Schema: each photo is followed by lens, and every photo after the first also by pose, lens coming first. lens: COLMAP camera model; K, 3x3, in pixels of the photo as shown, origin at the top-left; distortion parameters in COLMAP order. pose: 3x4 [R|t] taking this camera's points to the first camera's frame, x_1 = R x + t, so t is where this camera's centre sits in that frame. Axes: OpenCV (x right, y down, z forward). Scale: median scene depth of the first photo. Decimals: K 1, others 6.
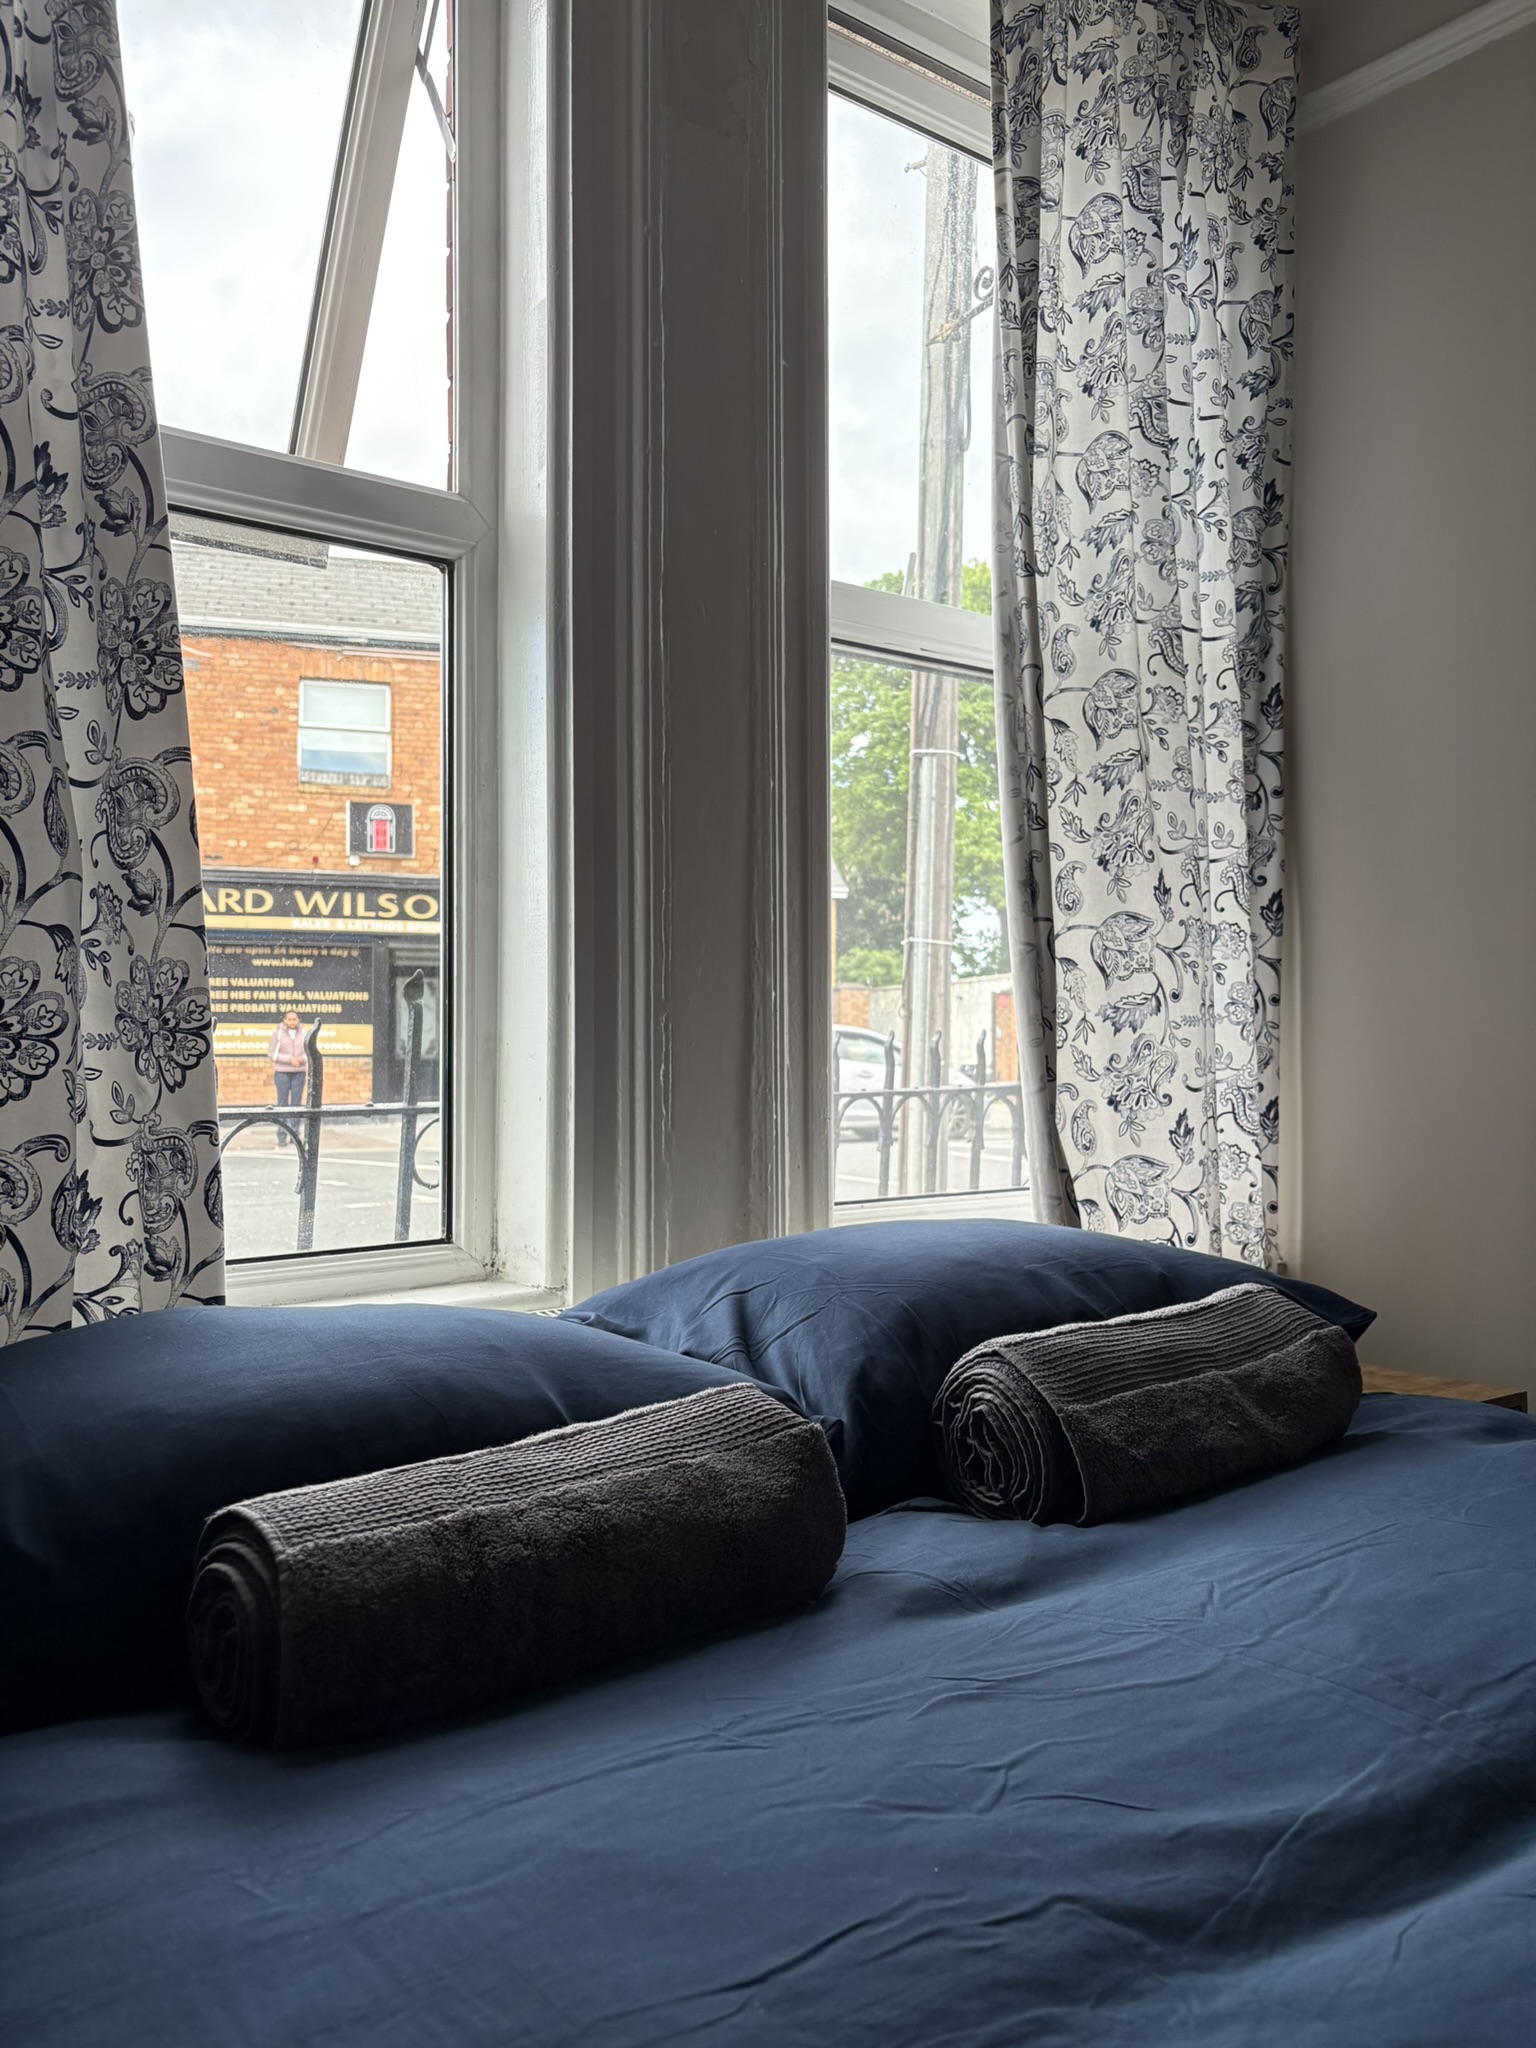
lens RADIAL K [[1555.0, 0, 768.0], [0, 1555.0, 1024.0], [0, 0, 1]] dist [0.048472, -0.060027]
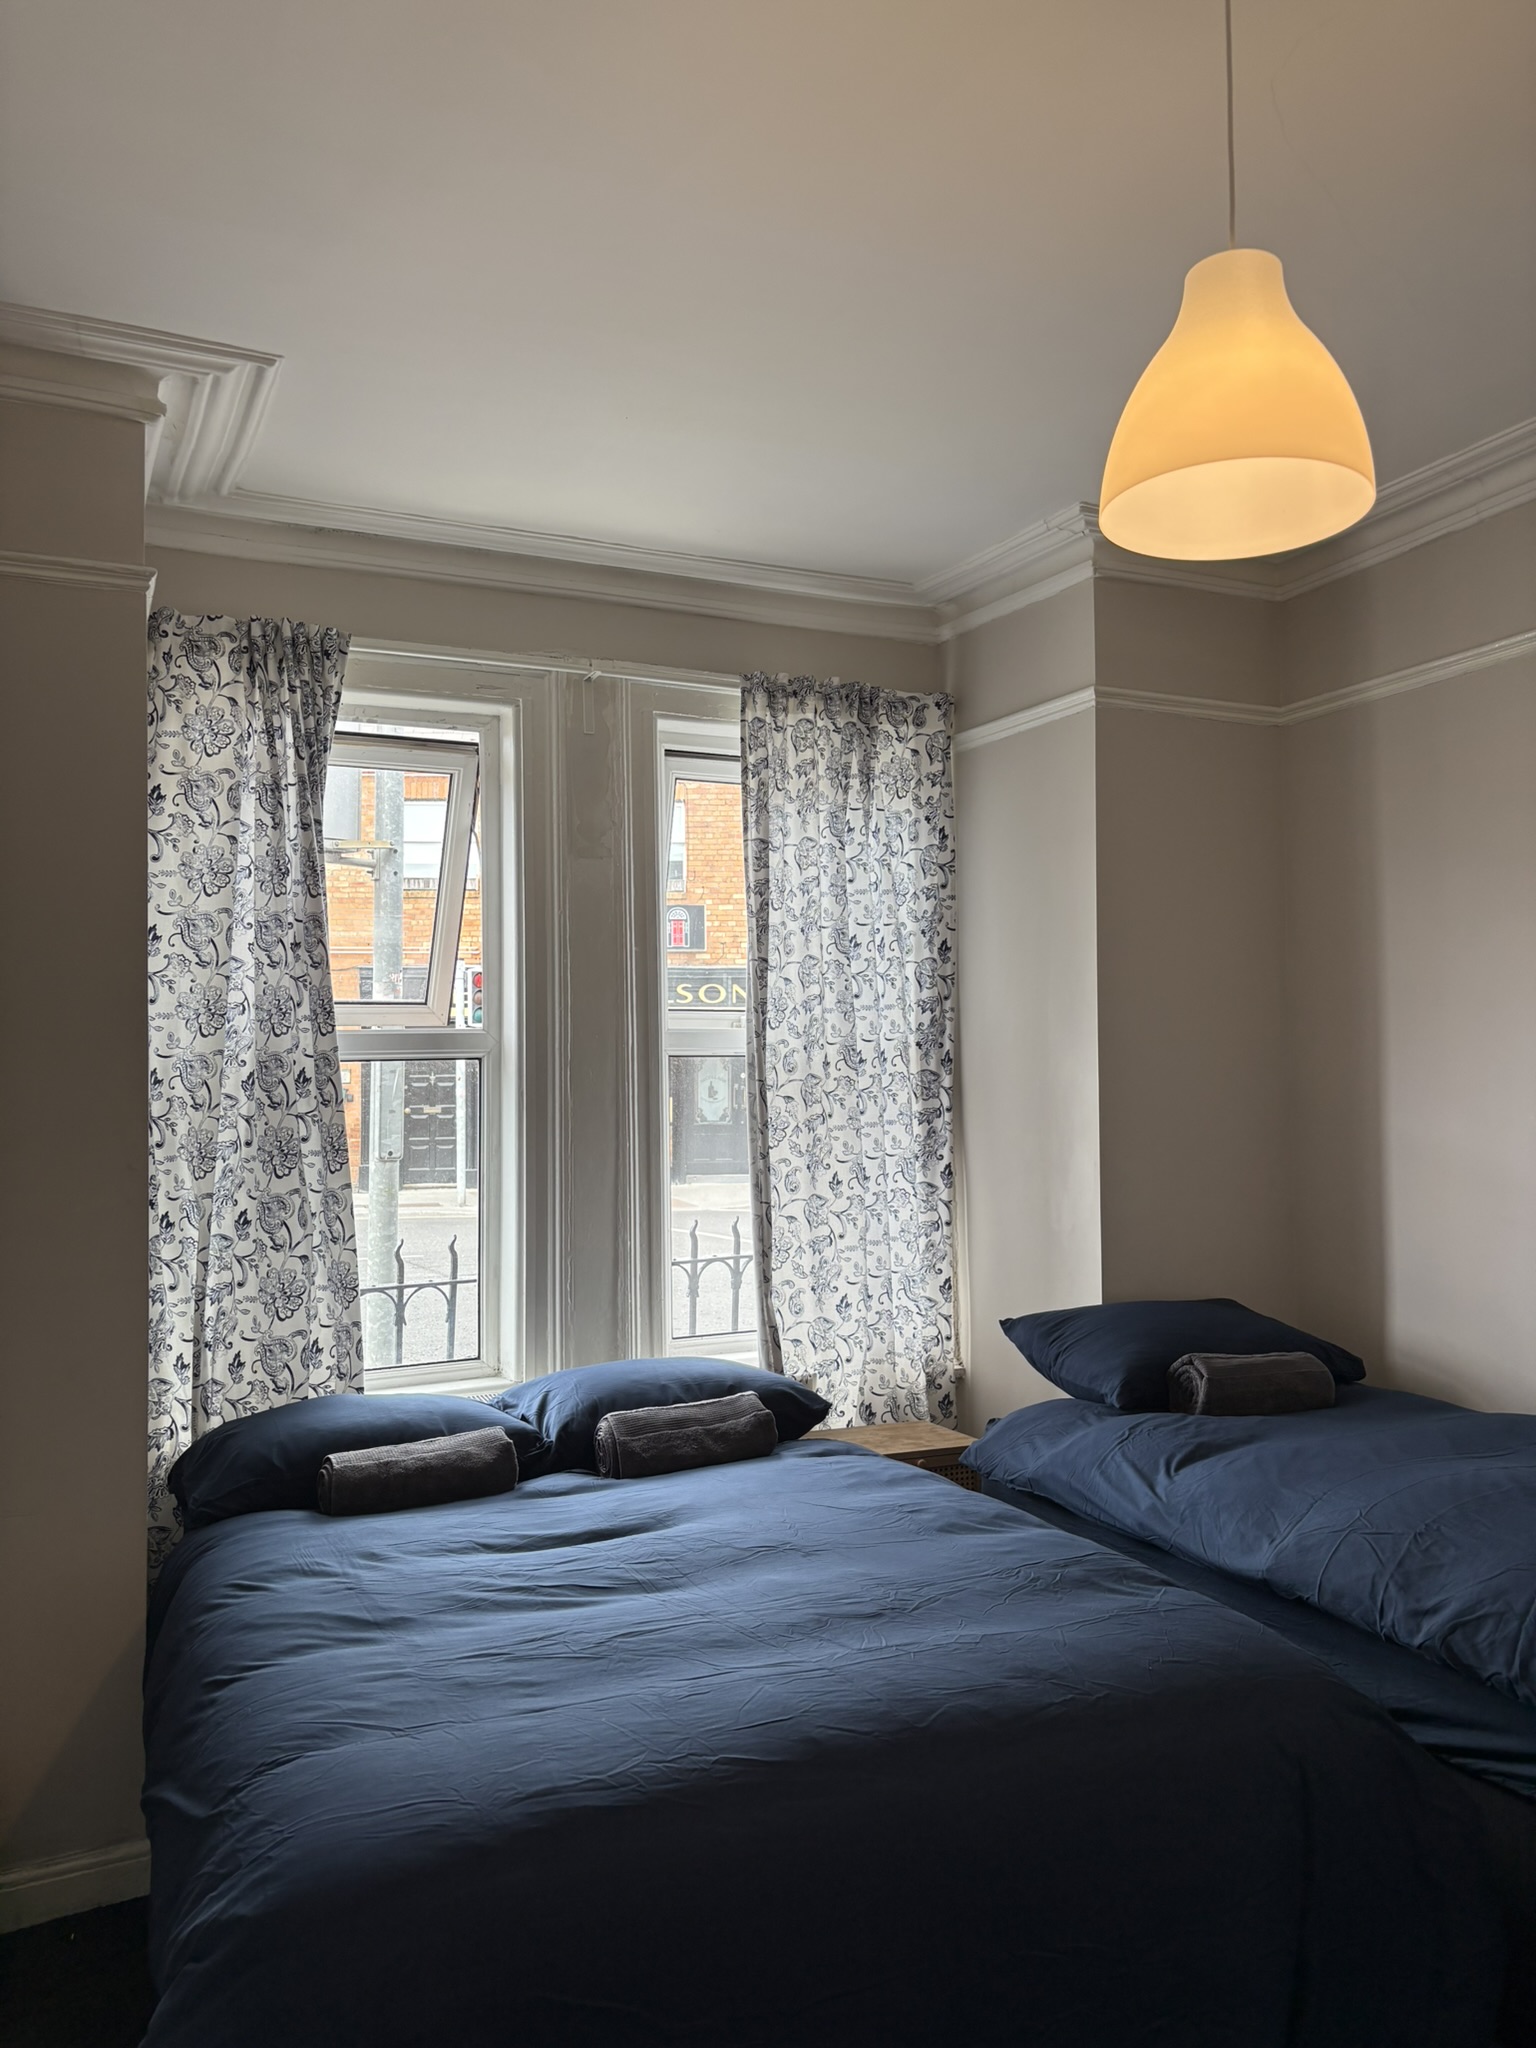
lens RADIAL K [[1558.1, 0, 782.1], [0, 1558.1, 1011.4], [0, 0, 1]] dist [0.097747, -0.097382]
pose [[0.977862, -0.020714, -0.208222, 0.610001], [0.014546, 0.999410, -0.031111, -0.245984], [0.208744, 0.027393, 0.977587, -0.989006]]
